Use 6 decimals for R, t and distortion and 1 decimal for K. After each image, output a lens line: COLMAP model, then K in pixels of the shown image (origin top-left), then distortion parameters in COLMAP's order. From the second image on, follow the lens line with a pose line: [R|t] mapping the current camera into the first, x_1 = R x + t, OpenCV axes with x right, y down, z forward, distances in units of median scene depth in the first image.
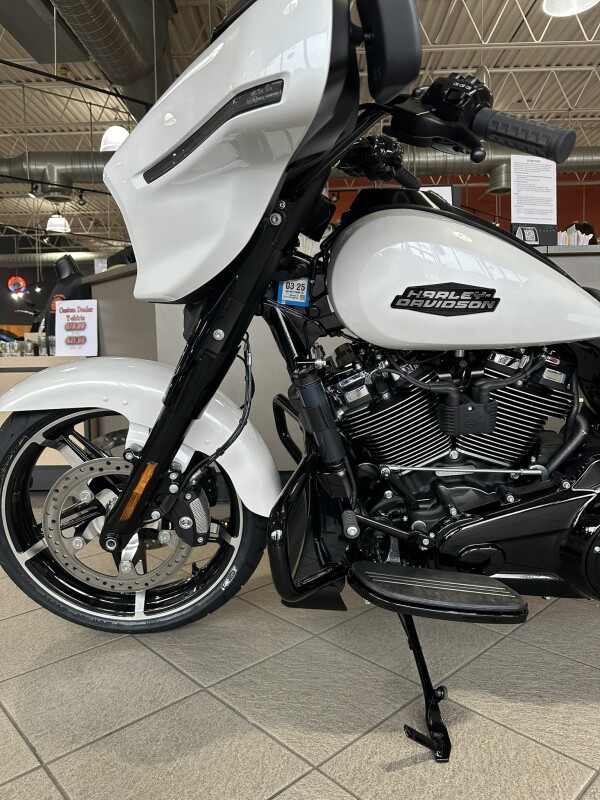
lens RADIAL K [[560.9, 0, 298.8], [0, 560.9, 393.3], [0, 0, 1]] dist [0.078103, -0.108937]
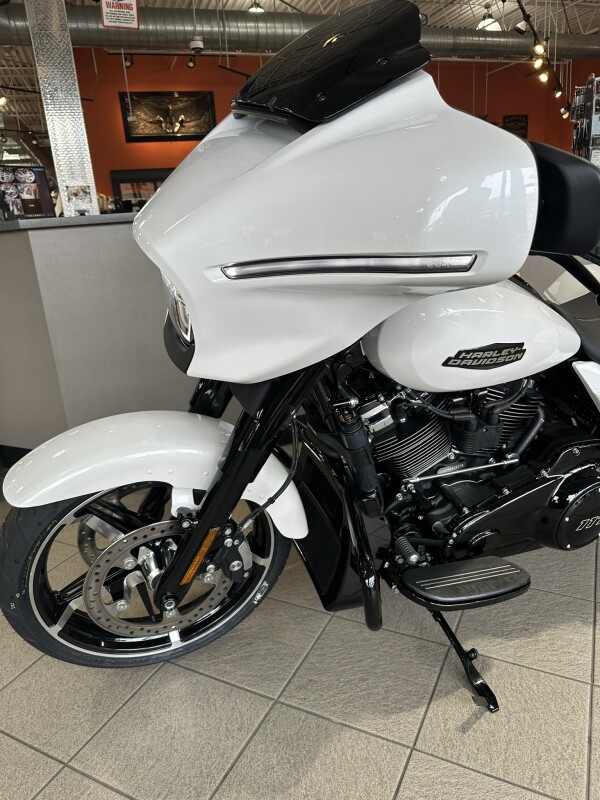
lens RADIAL K [[560.9, 0, 298.8], [0, 560.9, 393.3], [0, 0, 1]] dist [0.078103, -0.108937]
pose [[0.938130, -0.141879, 0.315883, -0.385118], [0.070221, 0.971204, 0.227668, -0.316248], [-0.339088, -0.191401, 0.921078, 0.065322]]
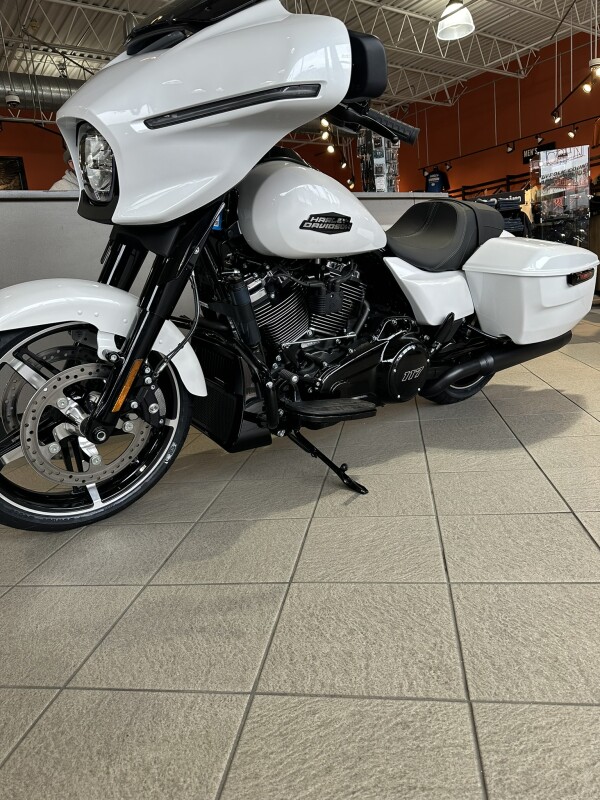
lens RADIAL K [[560.9, 0, 298.8], [0, 560.9, 393.3], [0, 0, 1]] dist [0.078103, -0.108937]
pose [[0.786362, -0.173218, 0.592985, -0.701345], [0.120068, 0.984435, 0.128343, 0.077006], [-0.605986, -0.029726, 0.794920, -0.193299]]
